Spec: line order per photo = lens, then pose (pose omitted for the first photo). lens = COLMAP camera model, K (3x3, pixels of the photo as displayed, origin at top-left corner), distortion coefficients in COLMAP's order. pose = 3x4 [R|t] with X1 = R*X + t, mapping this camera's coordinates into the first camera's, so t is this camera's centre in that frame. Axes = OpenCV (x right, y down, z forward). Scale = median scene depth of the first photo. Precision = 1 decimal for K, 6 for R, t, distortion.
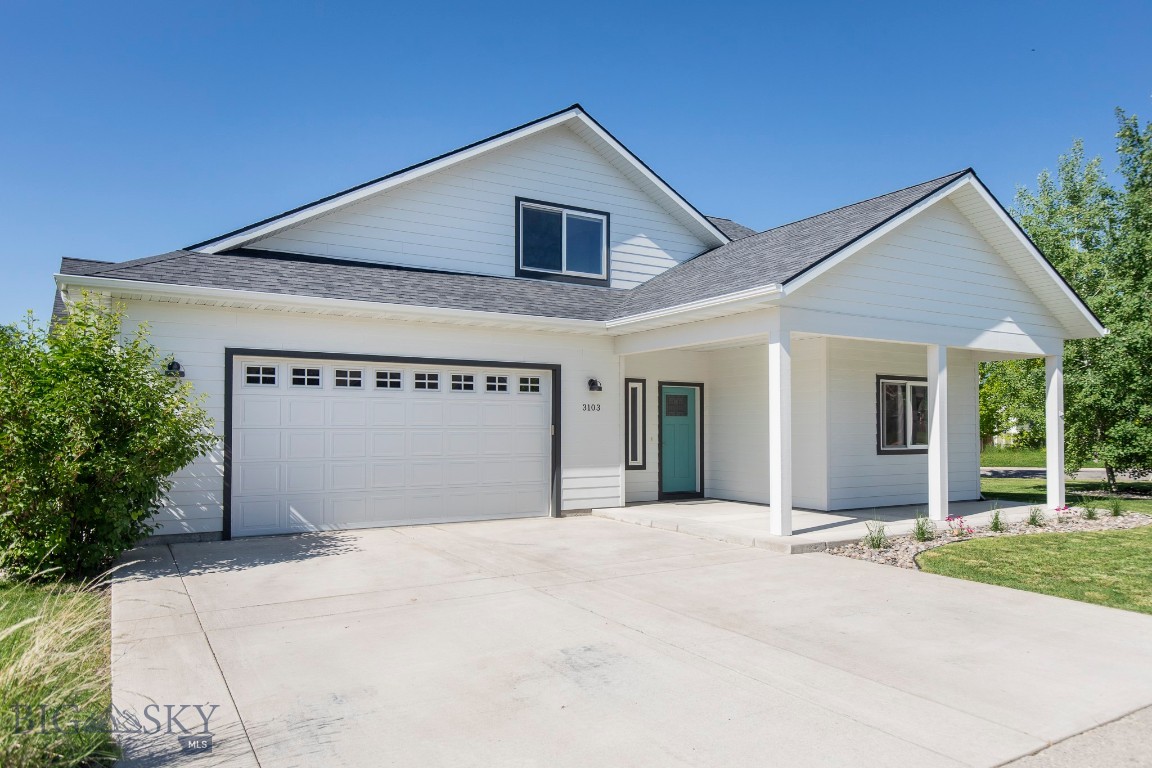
lens RADIAL K [[768.0, 0, 566.8], [0, 768.0, 407.7], [0, 0, 1]] dist [0.006938, 0.001121]
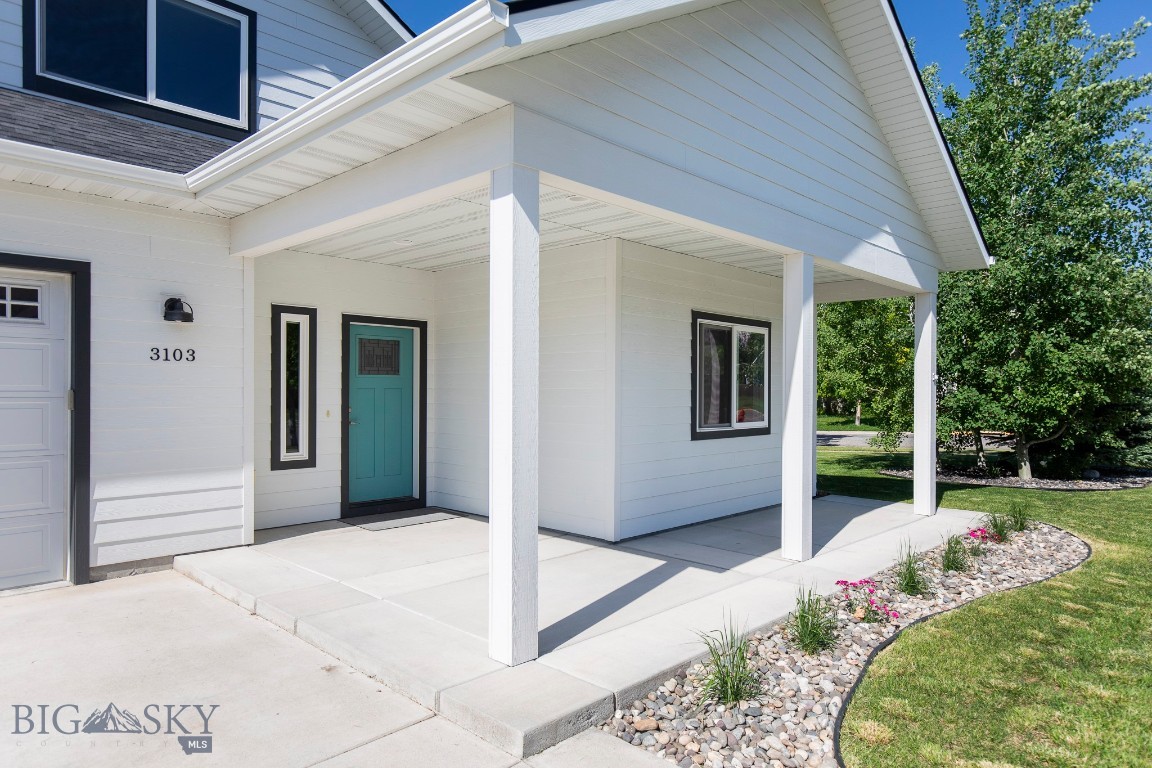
lens RADIAL K [[715.8, 0, 575.8], [0, 715.8, 387.9], [0, 0, 1]] dist [0.003897, -0.000258]
pose [[0.962174, 0.006500, 0.272357, 0.150314], [-0.013692, 0.999606, 0.024517, 0.005903], [-0.272091, -0.027318, 0.961884, 0.453265]]
